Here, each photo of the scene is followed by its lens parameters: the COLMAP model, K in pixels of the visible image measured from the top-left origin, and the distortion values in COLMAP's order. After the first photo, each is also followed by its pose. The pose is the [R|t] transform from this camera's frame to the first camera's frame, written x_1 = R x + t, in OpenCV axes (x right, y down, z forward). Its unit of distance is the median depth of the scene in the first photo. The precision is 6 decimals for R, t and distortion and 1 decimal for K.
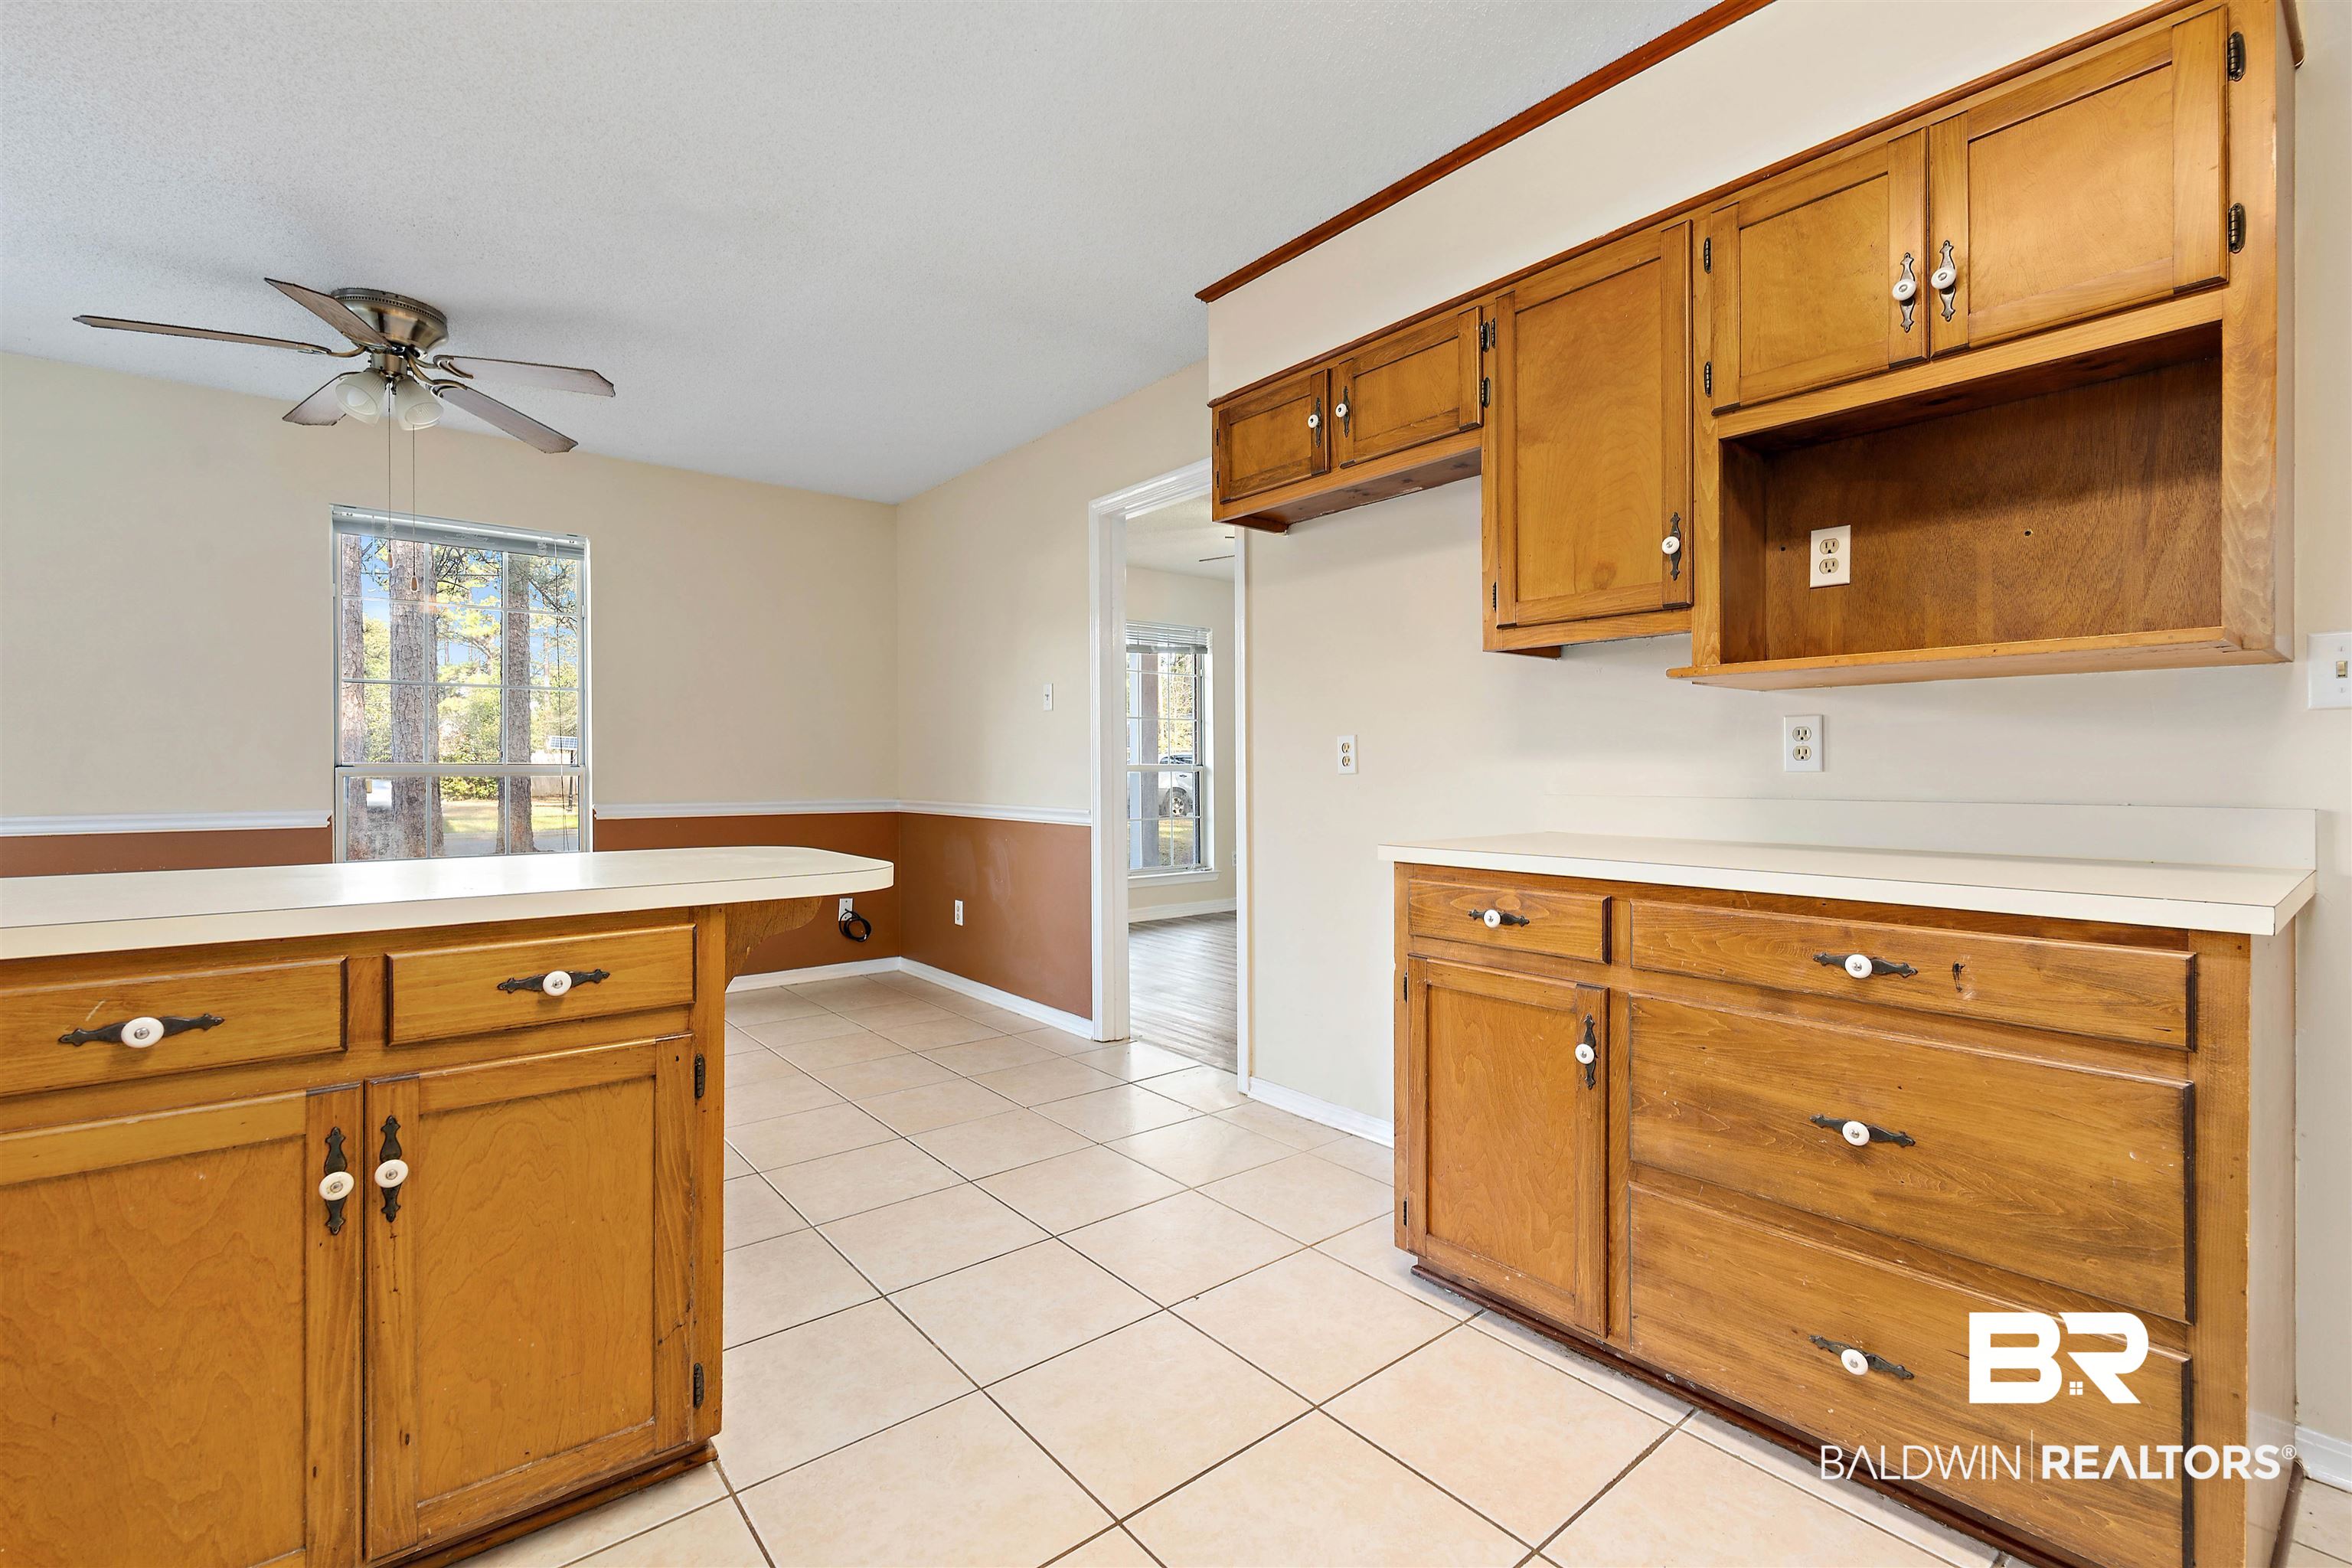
lens RADIAL K [[1035.3, 0, 1185.5], [0, 1035.3, 786.9], [0, 0, 1]] dist [-0.003421, -0.000562]
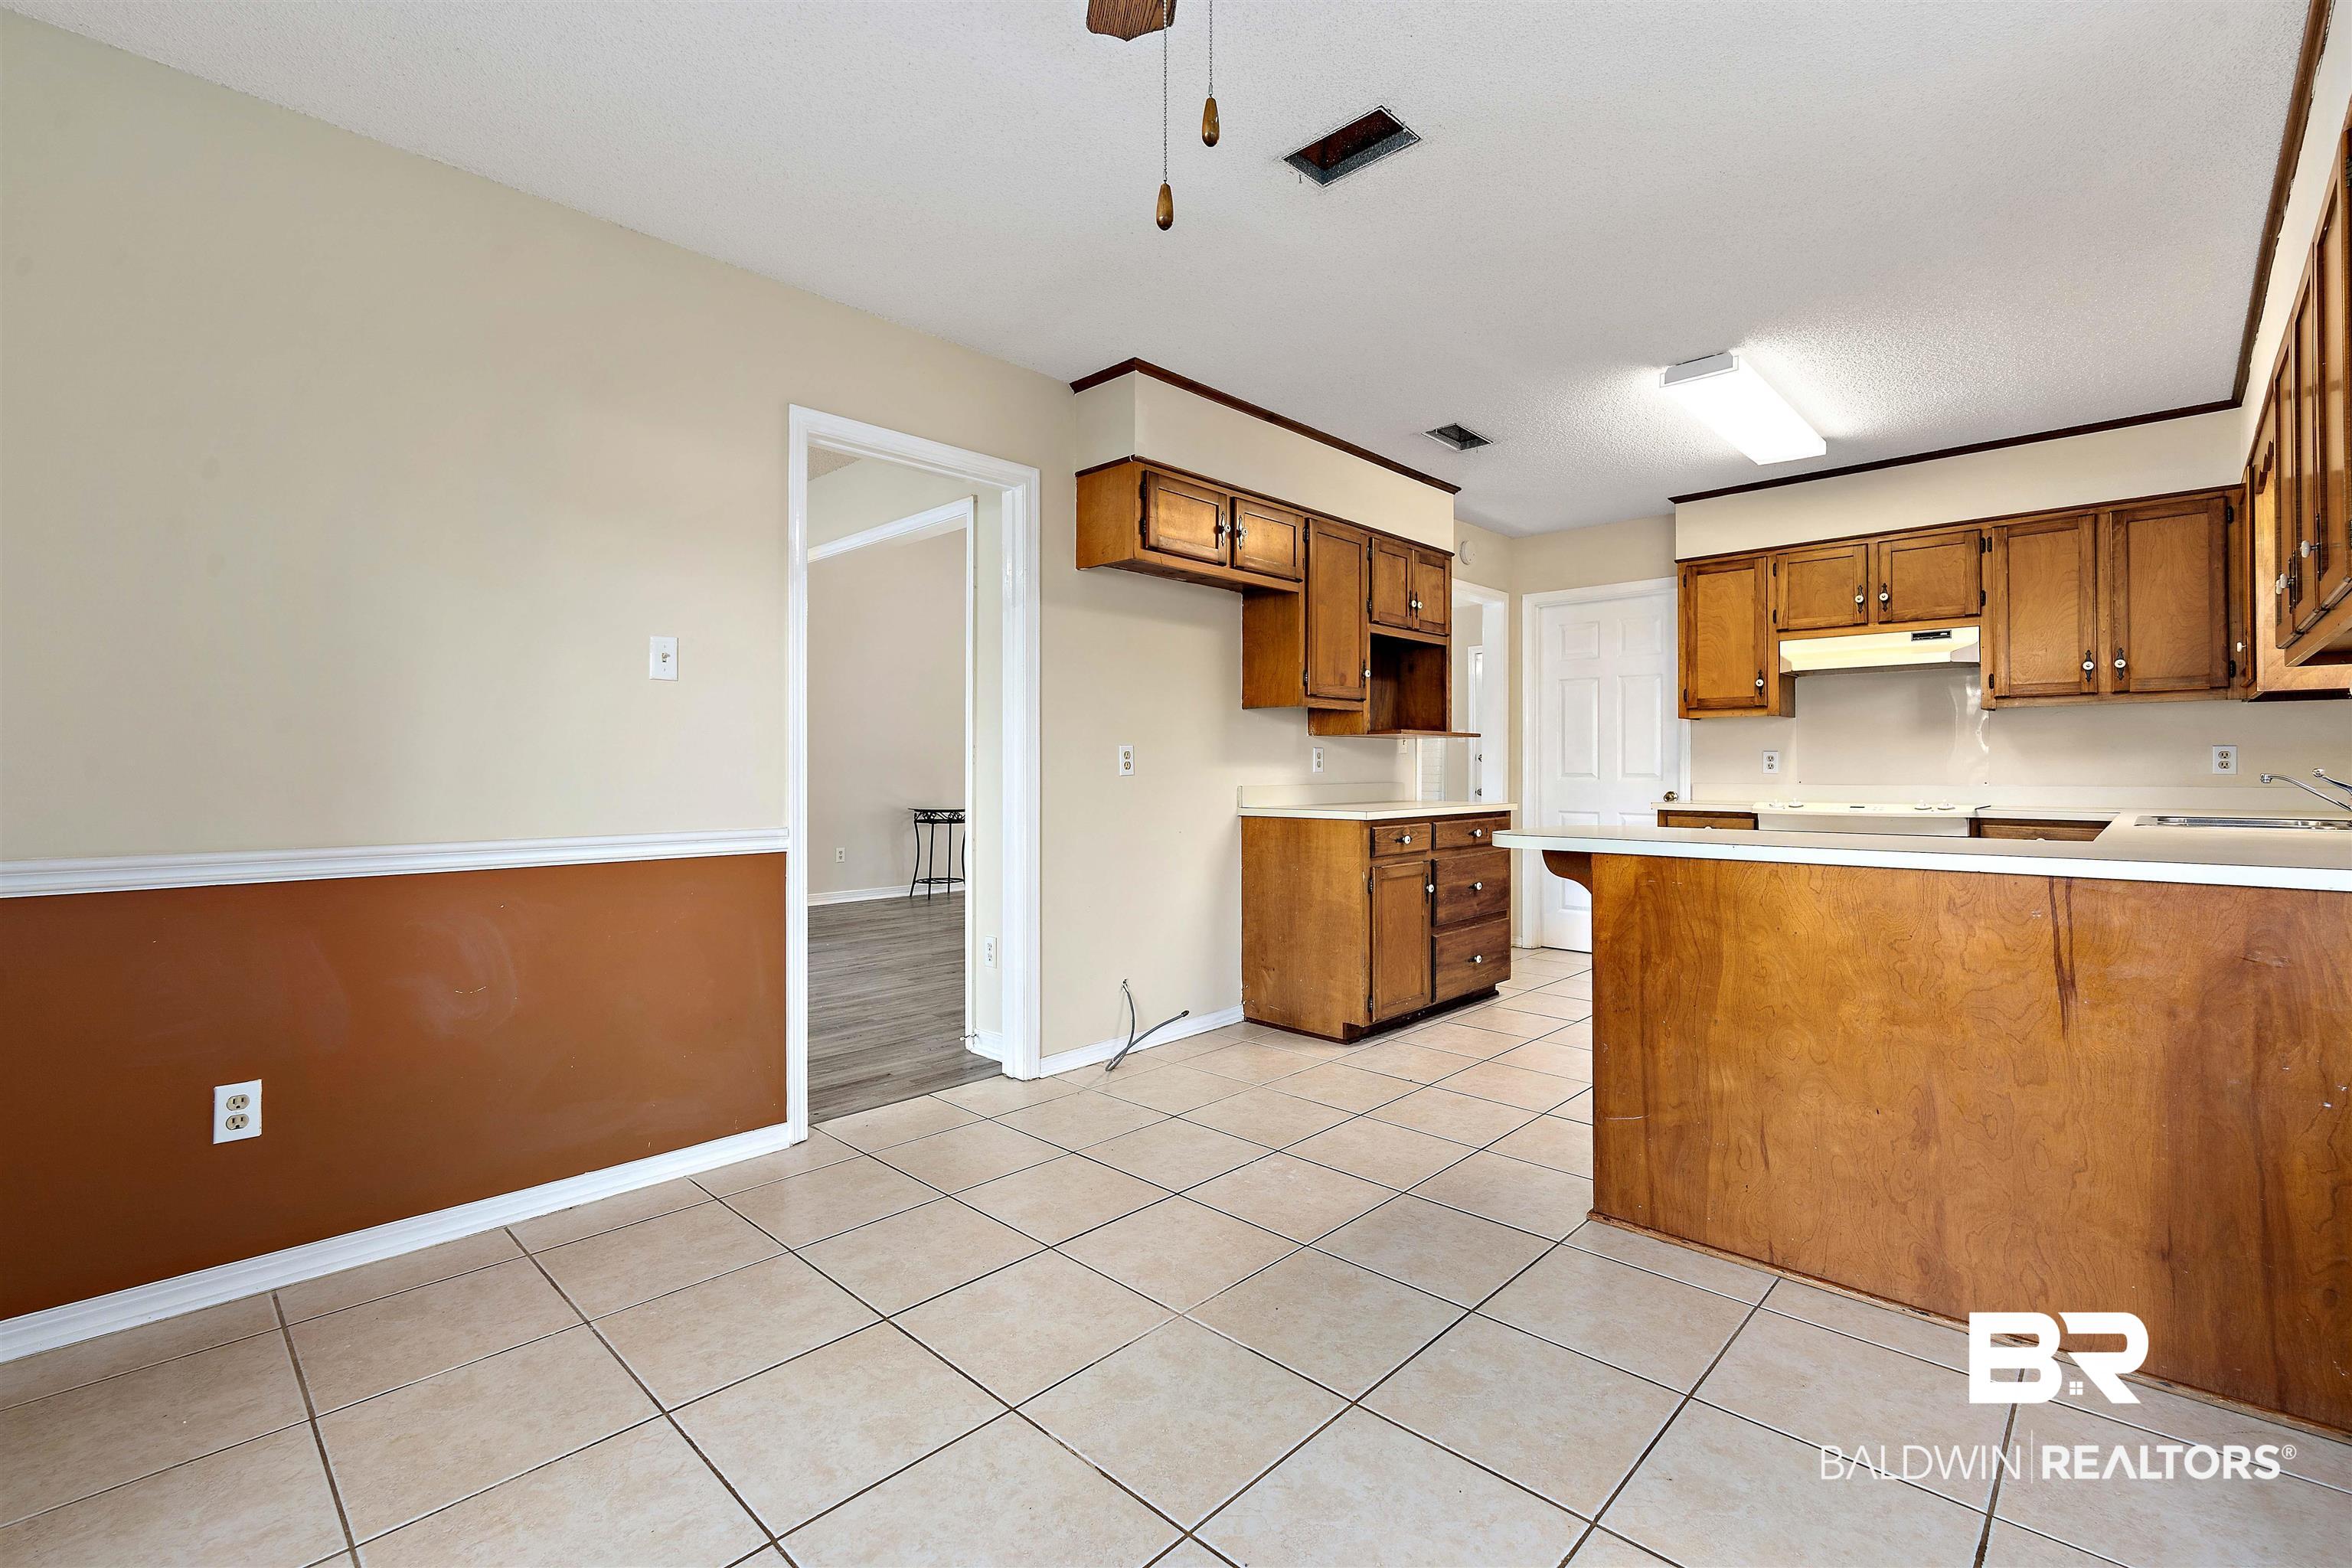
lens RADIAL K [[1019.4, 0, 1203.9], [0, 1019.4, 780.5], [0, 0, 1]] dist [-0.001502, 0.000058]
pose [[-0.134272, -0.008281, 0.990910, -1.645596], [0.019606, 0.999747, 0.011012, -0.027144], [-0.990751, 0.020906, -0.134076, 1.591366]]
